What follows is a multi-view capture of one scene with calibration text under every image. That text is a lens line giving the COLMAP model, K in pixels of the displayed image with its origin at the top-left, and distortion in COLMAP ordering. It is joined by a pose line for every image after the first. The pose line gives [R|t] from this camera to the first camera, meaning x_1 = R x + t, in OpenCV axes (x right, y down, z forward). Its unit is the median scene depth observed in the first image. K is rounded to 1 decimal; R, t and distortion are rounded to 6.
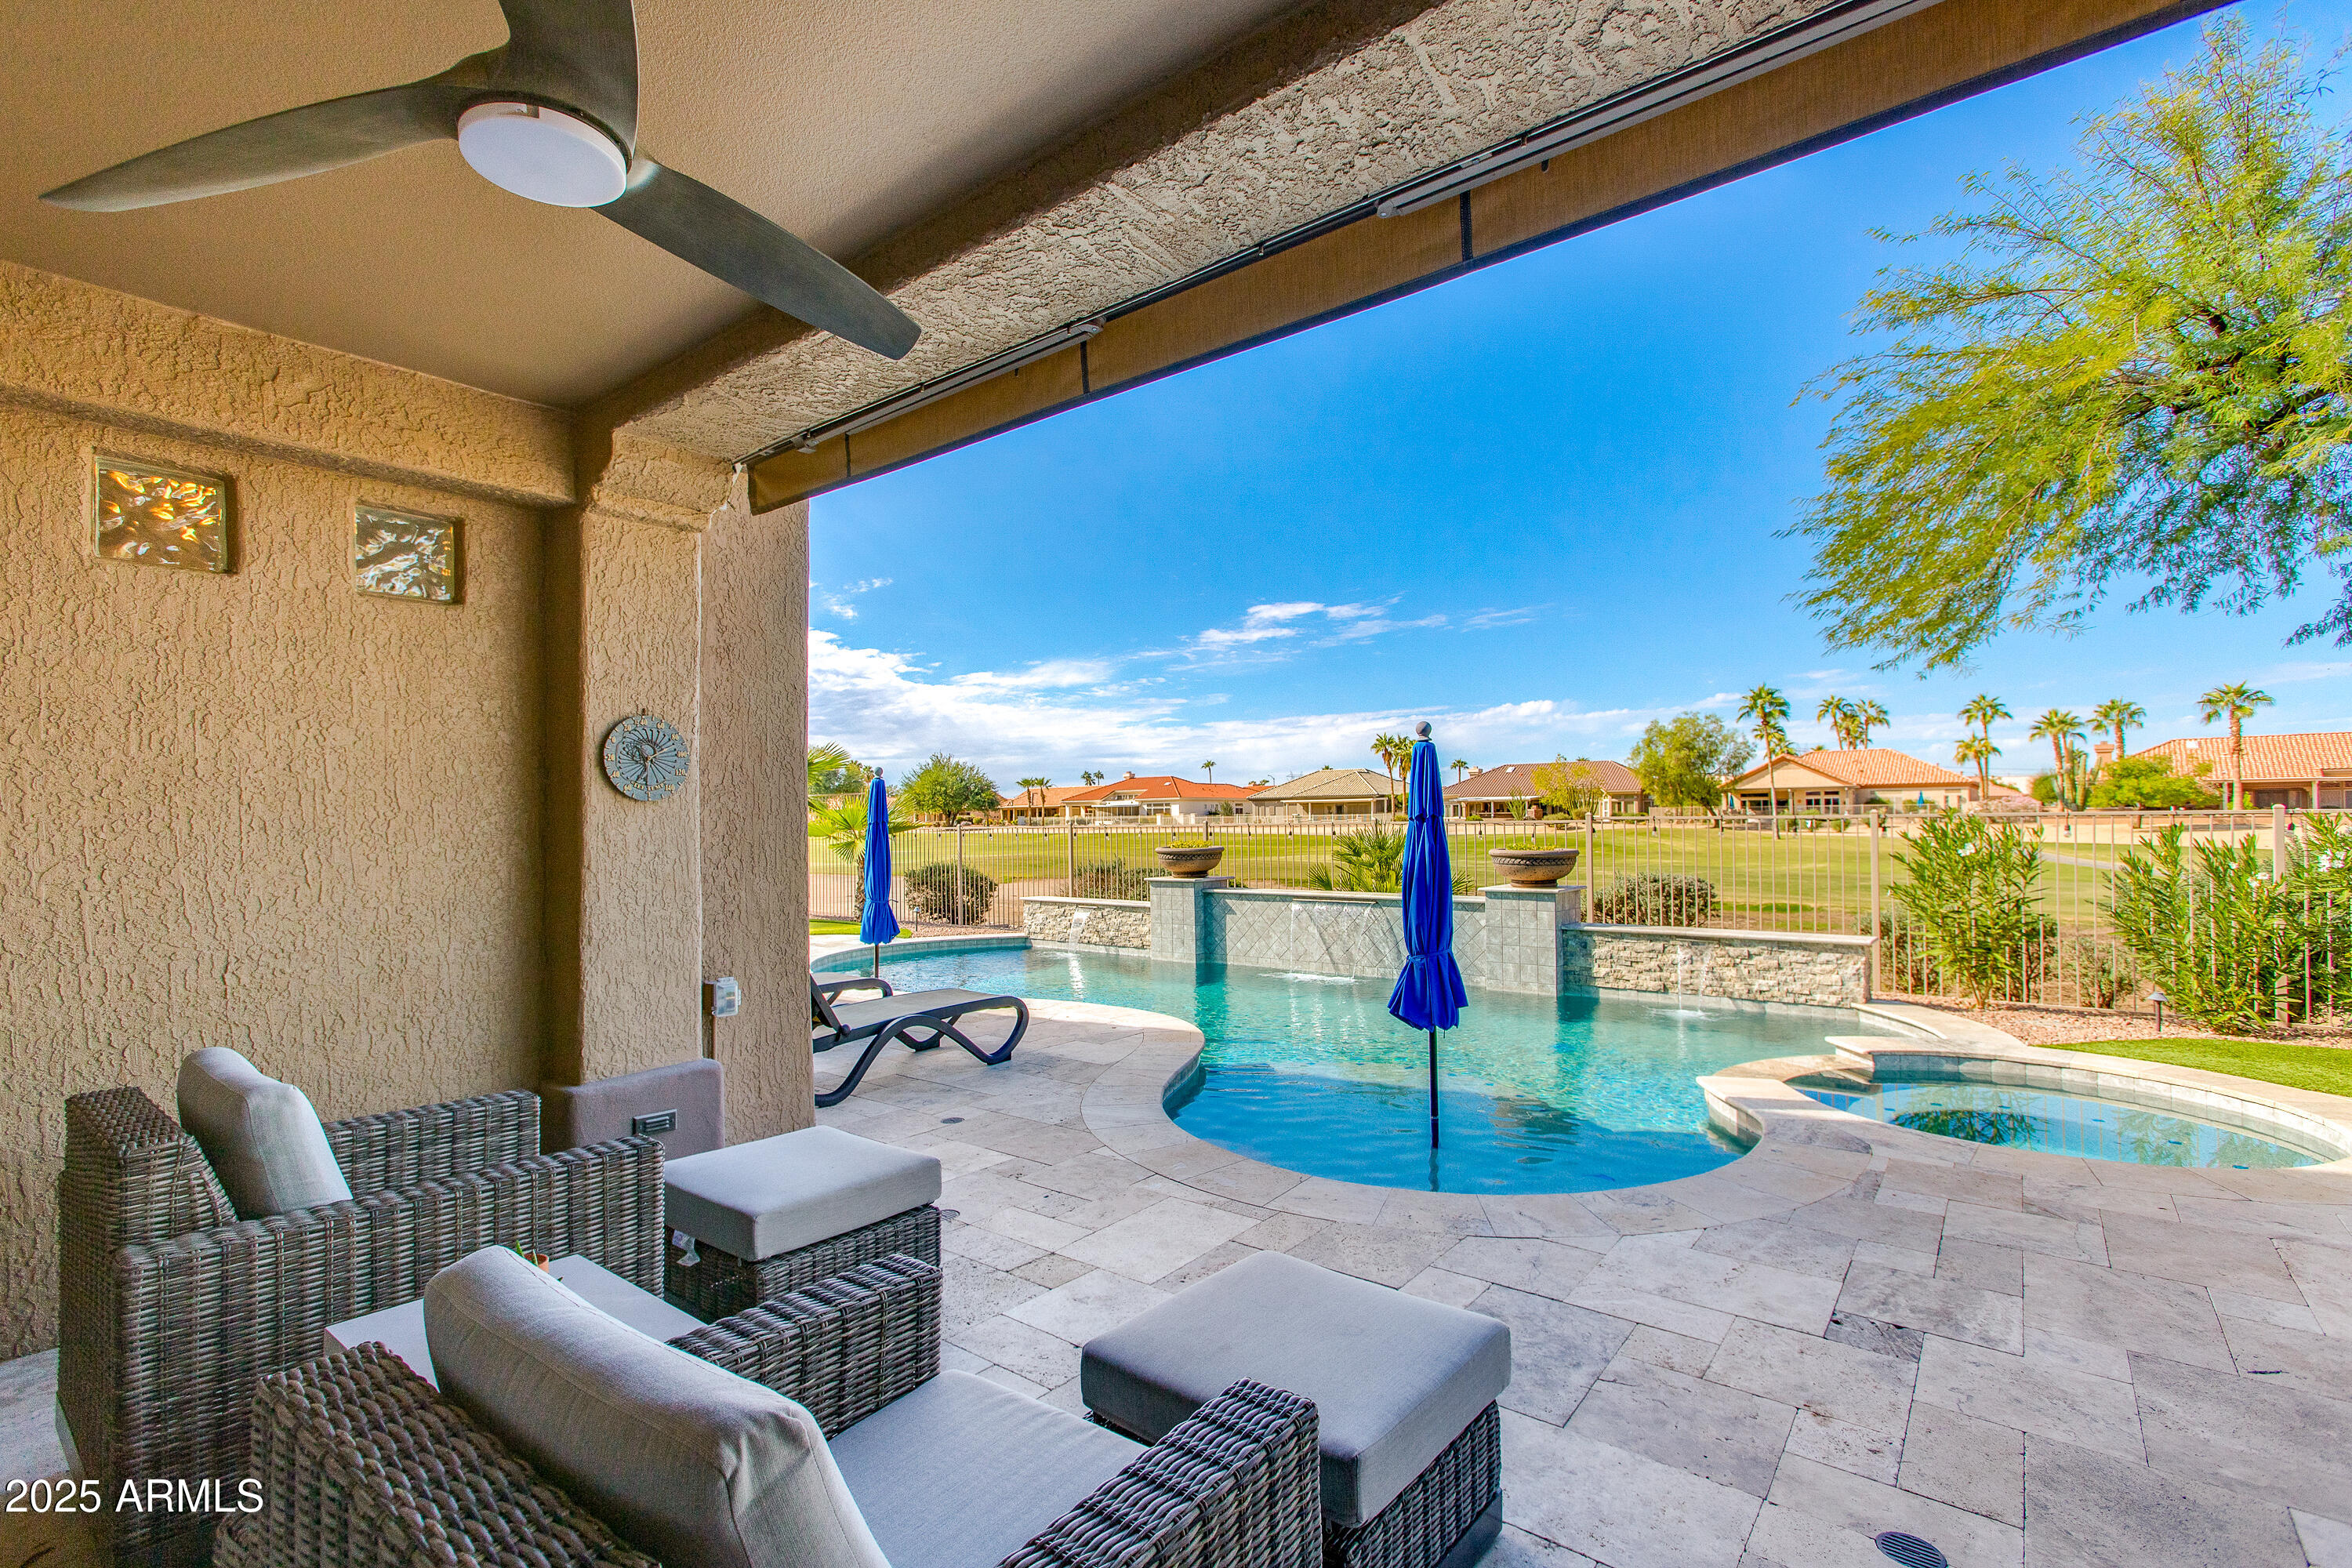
lens RADIAL K [[1112.0, 0, 1122.9], [0, 1112.0, 805.3], [0, 0, 1]] dist [0.003436, -0.001454]
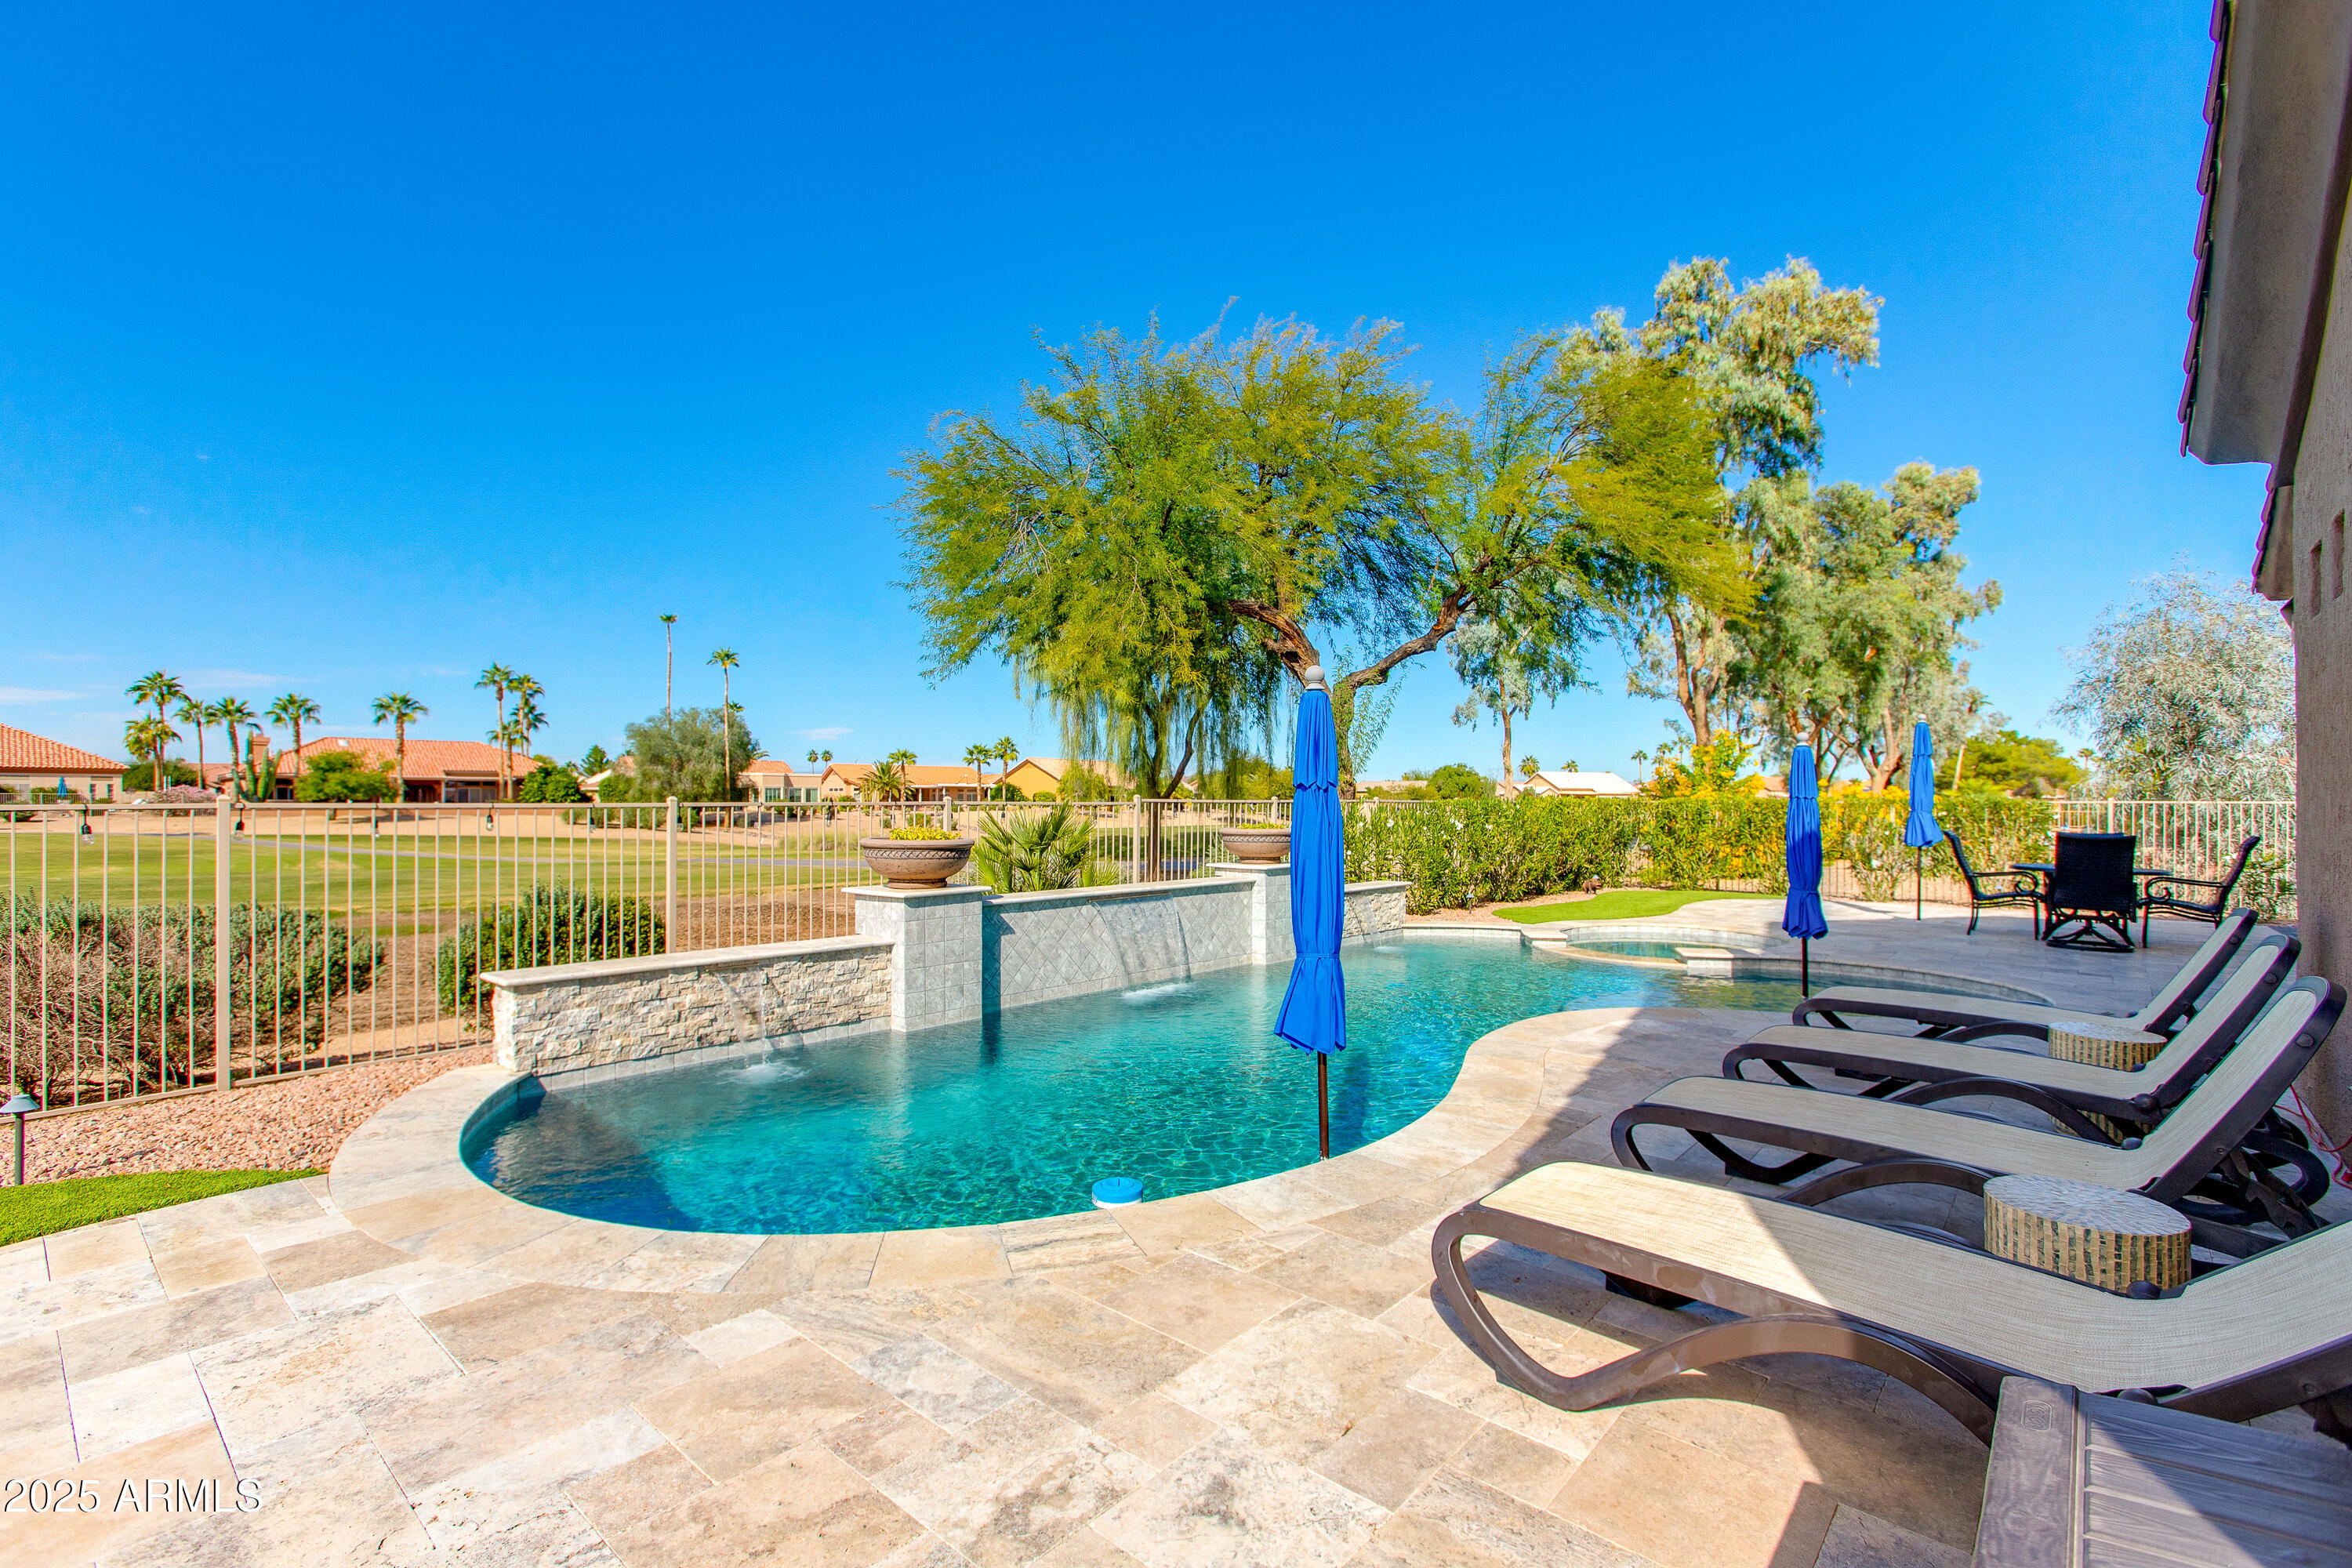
lens RADIAL K [[1112.0, 0, 1146.6], [0, 1112.0, 807.3], [0, 0, 1]] dist [0.003436, -0.001454]
pose [[0.022698, 0.005585, 0.999727, -0.515743], [-0.012598, 0.999907, -0.005300, 0.019750], [-0.999663, -0.012474, 0.022766, 0.798848]]
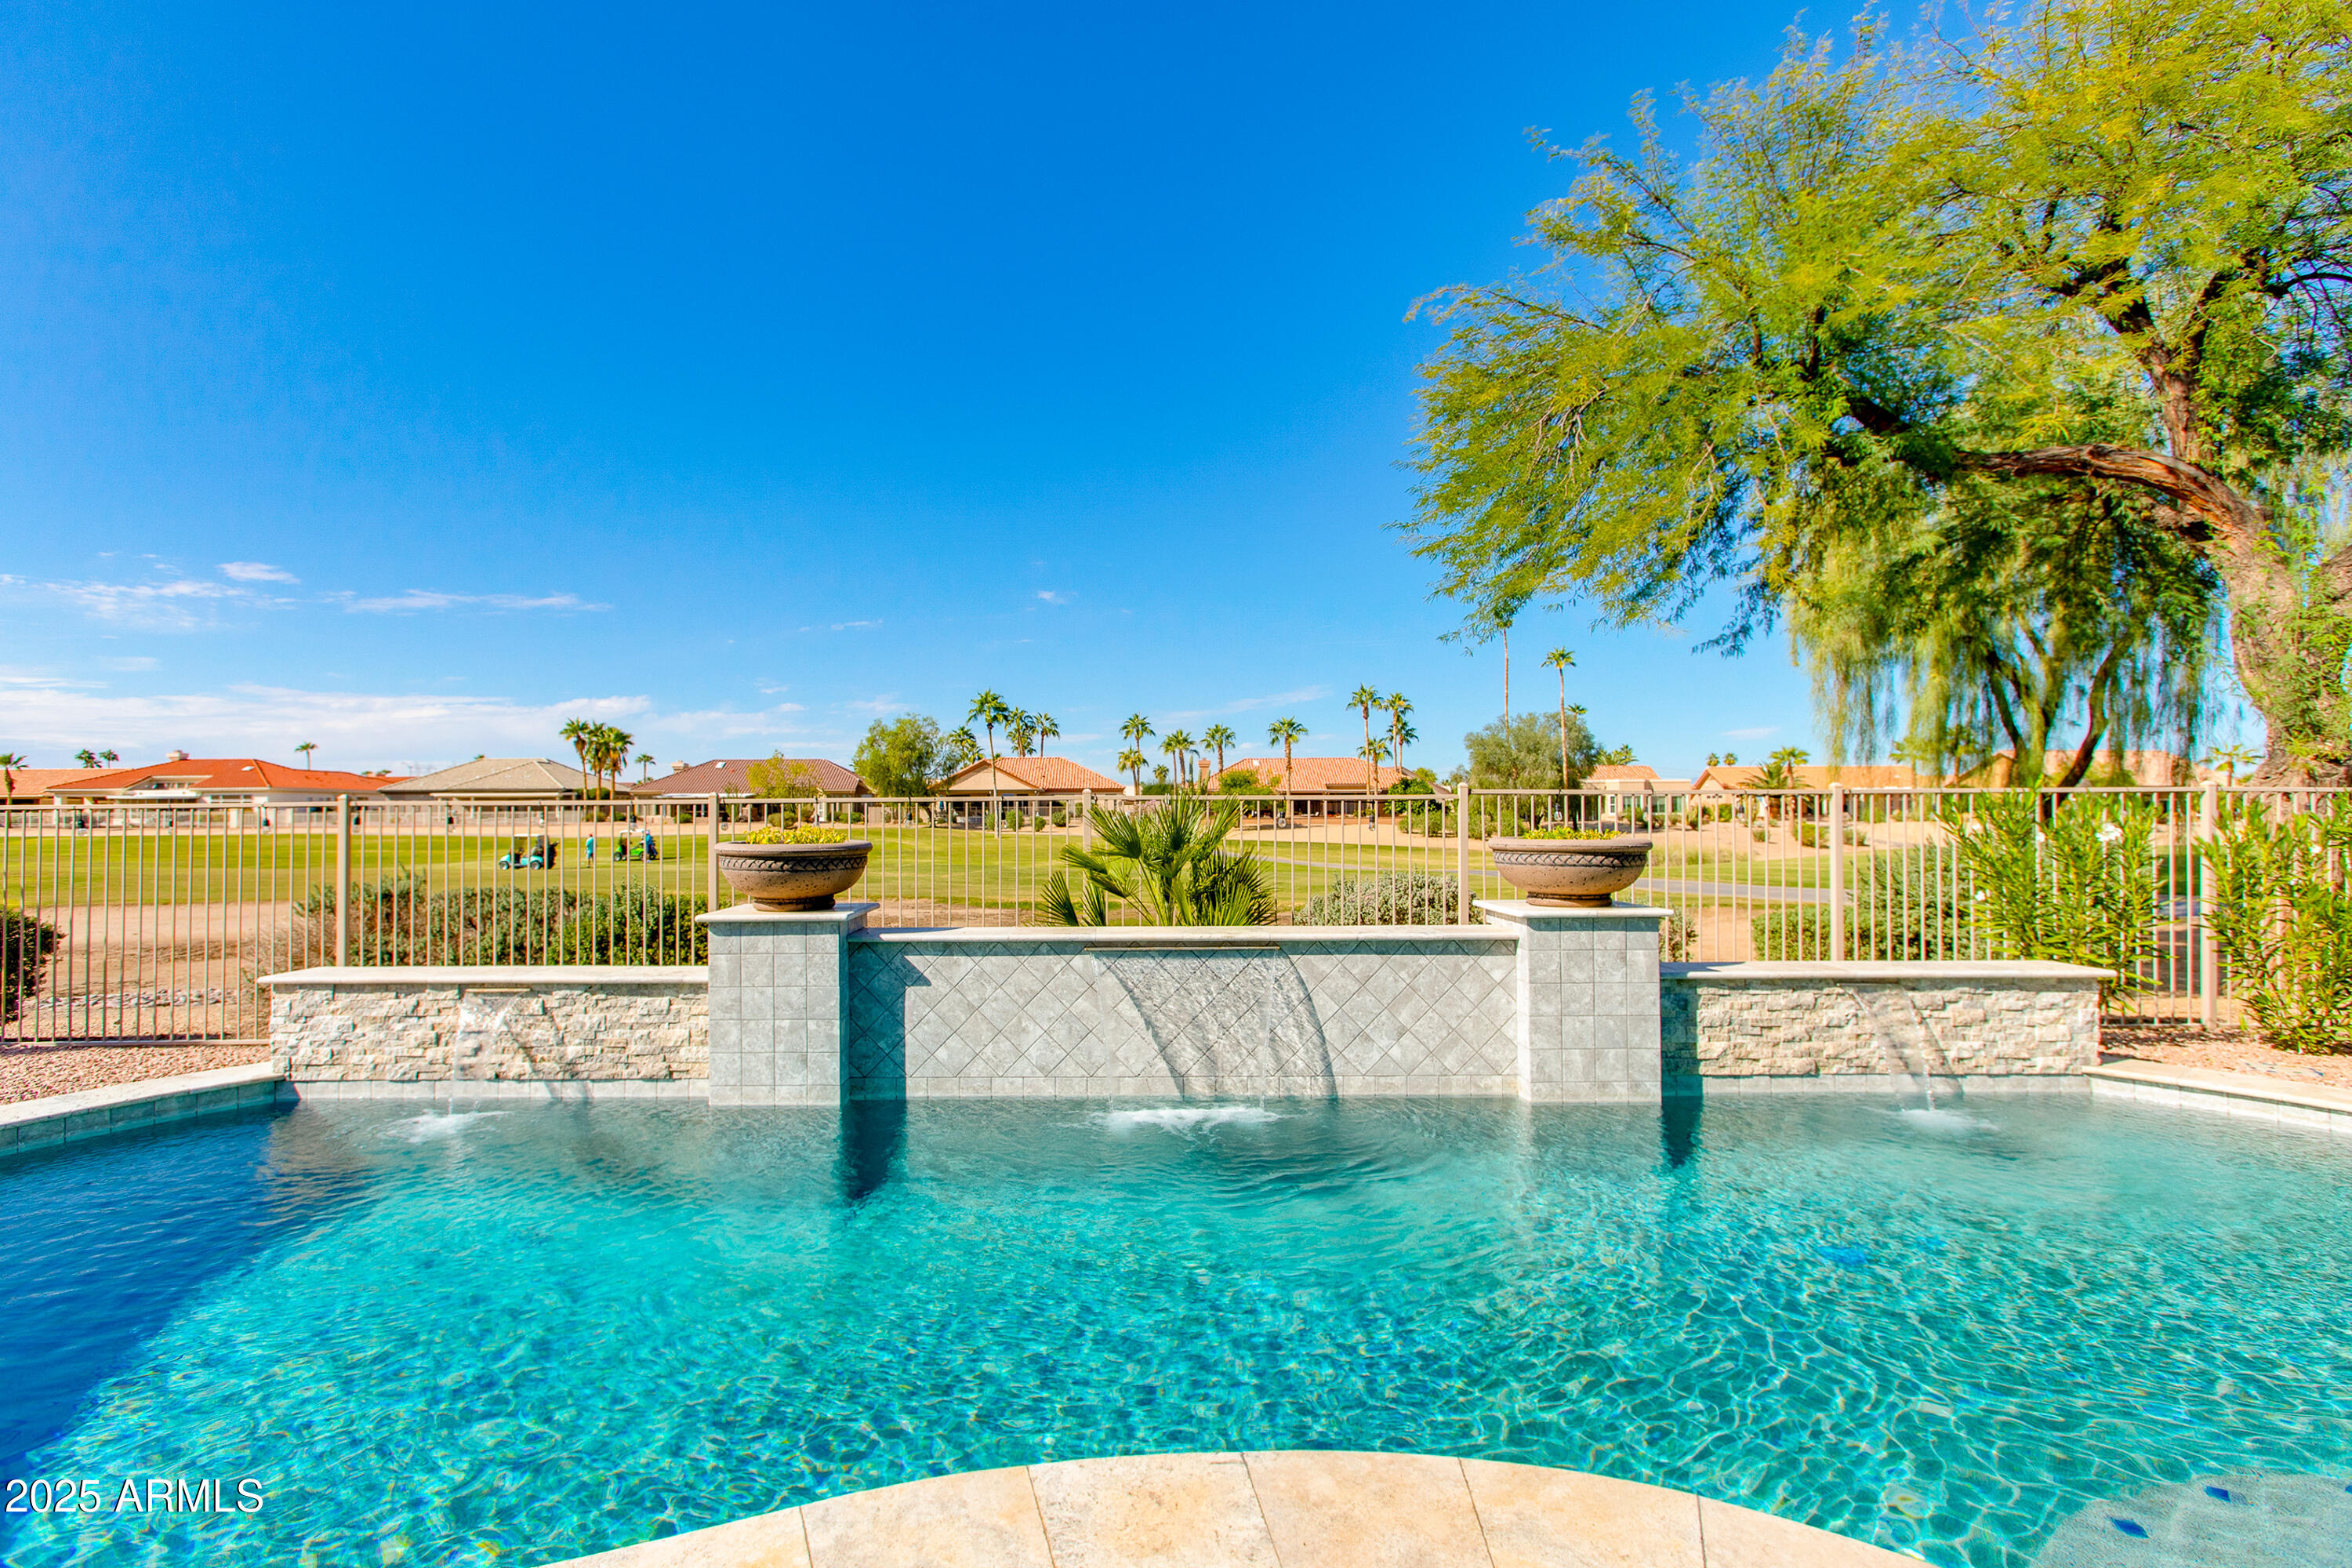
lens RADIAL K [[1112.0, 0, 1105.8], [0, 1112.0, 828.7], [0, 0, 1]] dist [0.003436, -0.001454]
pose [[0.756741, 0.000120, 0.653715, -0.128334], [-0.013251, 0.999797, 0.015156, 0.021645], [-0.653580, -0.020132, 0.756589, 0.537875]]
